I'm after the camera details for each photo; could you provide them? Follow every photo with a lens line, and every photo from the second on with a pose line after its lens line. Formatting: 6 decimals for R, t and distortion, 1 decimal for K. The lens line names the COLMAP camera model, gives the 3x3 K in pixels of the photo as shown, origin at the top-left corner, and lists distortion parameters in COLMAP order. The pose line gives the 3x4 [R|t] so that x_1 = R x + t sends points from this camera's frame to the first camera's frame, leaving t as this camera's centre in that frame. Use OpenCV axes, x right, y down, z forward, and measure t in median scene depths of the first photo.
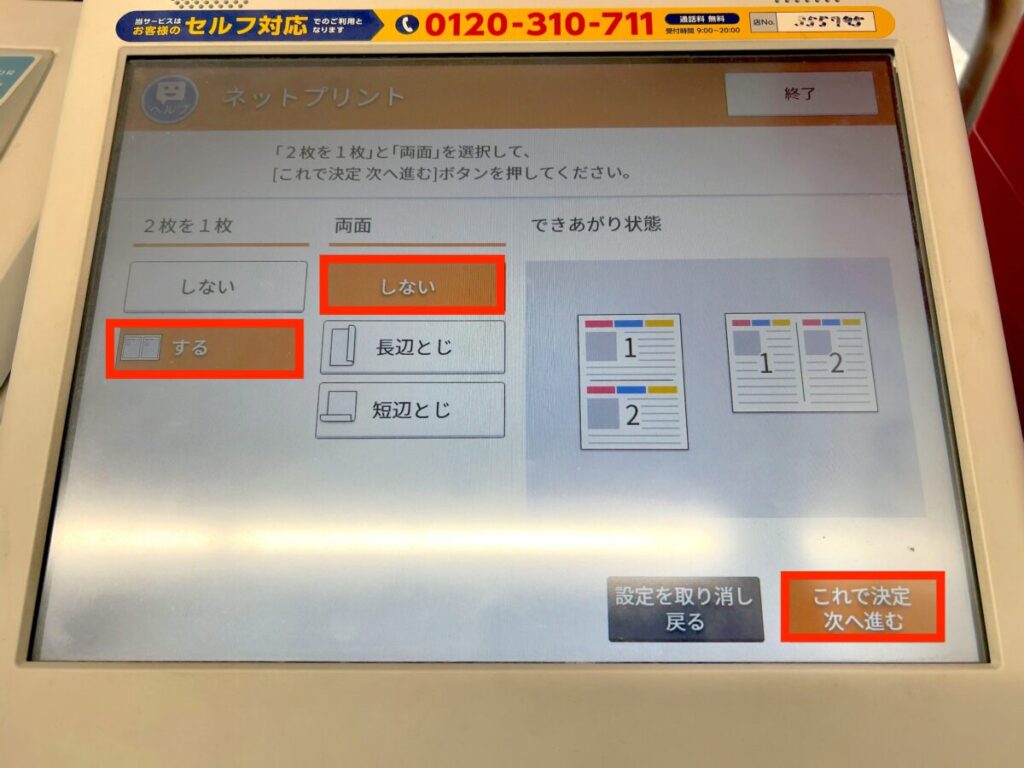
lens RADIAL K [[785.7, 0, 517.7], [0, 785.7, 386.8], [0, 0, 1]] dist [0.012848, -0.030595]
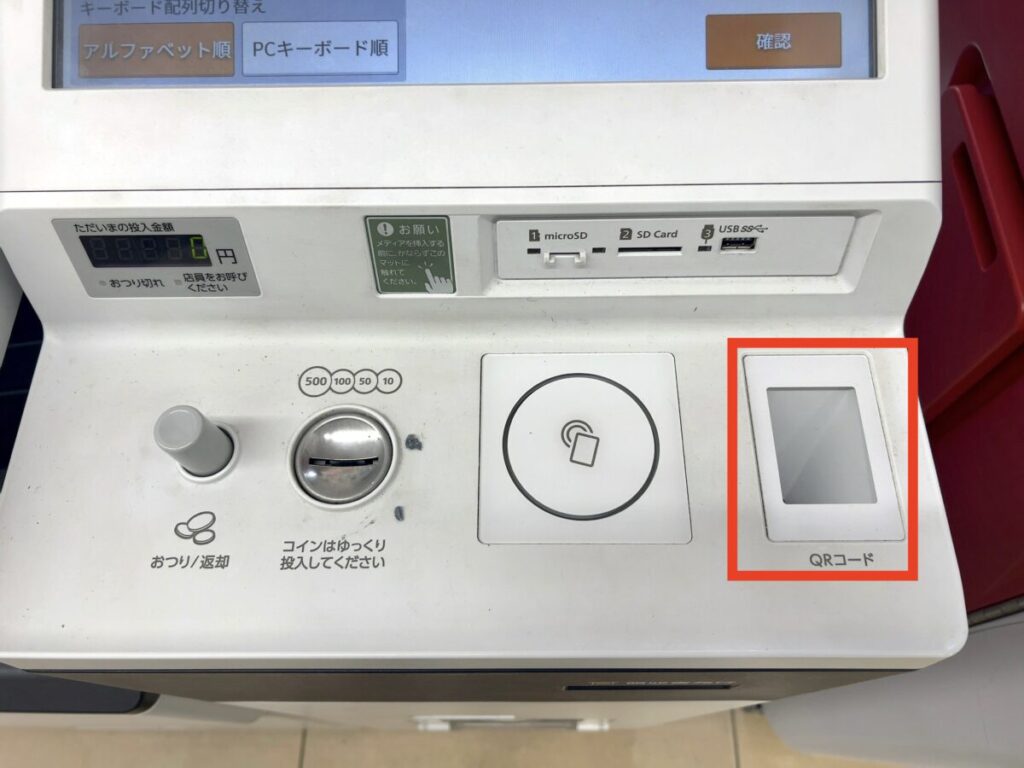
lens RADIAL K [[785.7, 0, 520.2], [0, 785.7, 393.6], [0, 0, 1]] dist [0.012848, -0.030595]
pose [[0.999966, -0.008254, 0.000359, 0.053223], [0.007811, 0.958720, 0.284244, 0.367817], [-0.002690, -0.284232, 0.958752, -0.200039]]
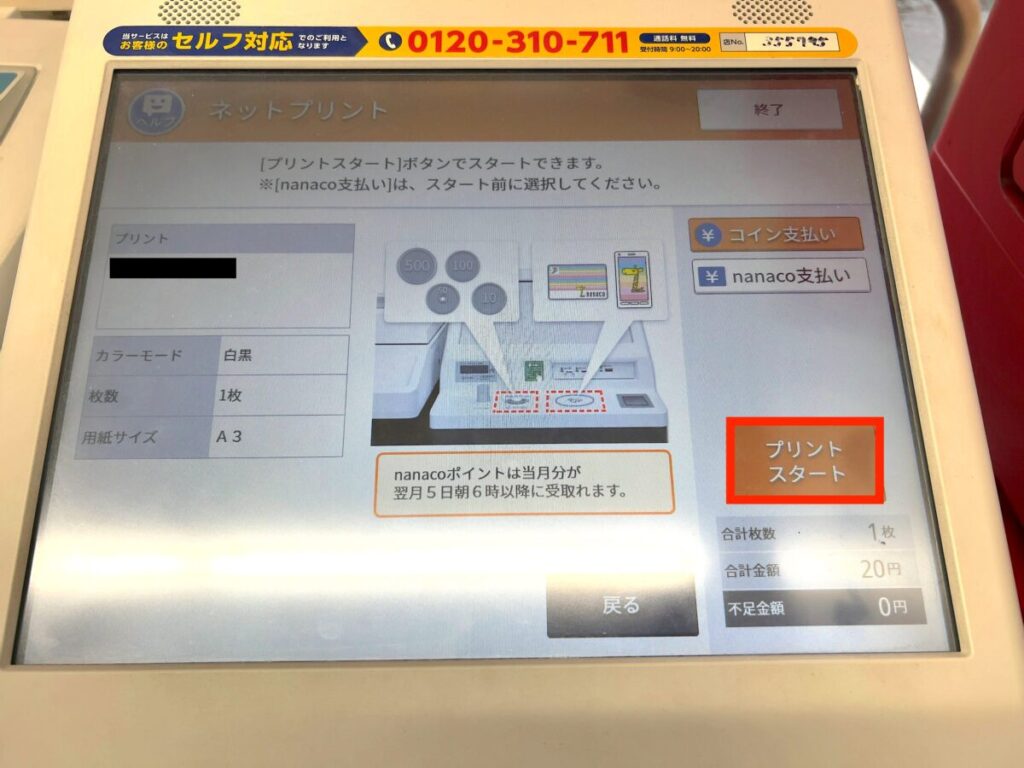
lens RADIAL K [[785.7, 0, 519.7], [0, 785.7, 387.3], [0, 0, 1]] dist [0.012848, -0.030595]
pose [[0.999474, -0.005653, 0.031943, -0.006782], [0.006655, 0.999486, -0.031350, 0.025947], [-0.031750, 0.031546, 0.998998, -0.020596]]
